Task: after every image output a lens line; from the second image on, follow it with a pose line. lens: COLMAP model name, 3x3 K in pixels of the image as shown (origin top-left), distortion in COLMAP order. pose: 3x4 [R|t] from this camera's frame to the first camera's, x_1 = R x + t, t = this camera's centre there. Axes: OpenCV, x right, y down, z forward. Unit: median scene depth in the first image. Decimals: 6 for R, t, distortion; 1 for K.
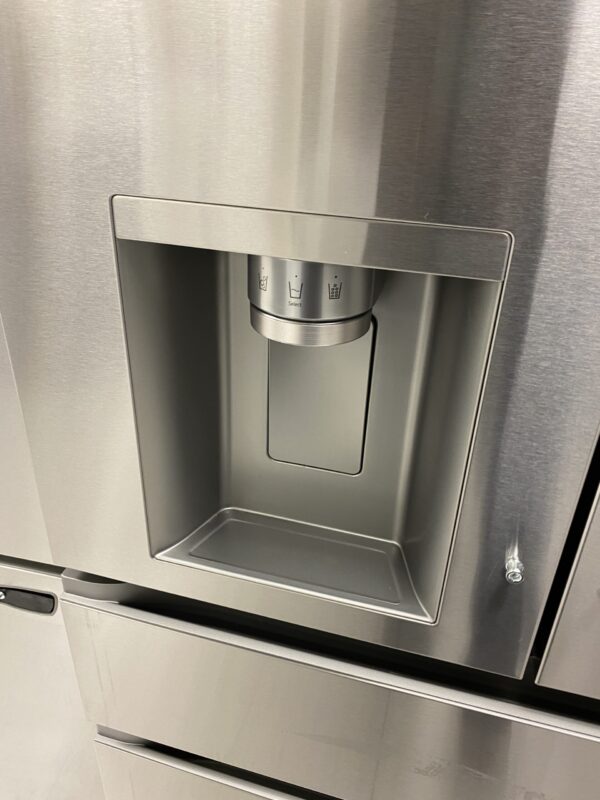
lens RADIAL K [[608.0, 0, 297.1], [0, 608.0, 400.4], [0, 0, 1]] dist [0.052666, -0.057118]
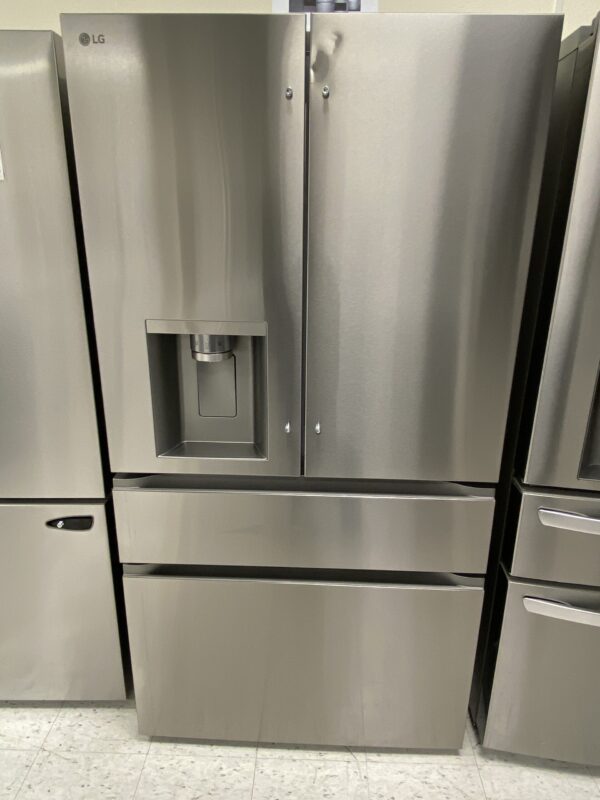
lens RADIAL K [[519.4, 0, 315.1], [0, 519.4, 399.1], [0, 0, 1]] dist [0.029411, -0.025266]
pose [[0.968659, -0.086862, 0.232710, -0.107384], [0.130175, 0.975425, -0.177768, 0.631652], [-0.211550, 0.202490, 0.956161, -1.601203]]
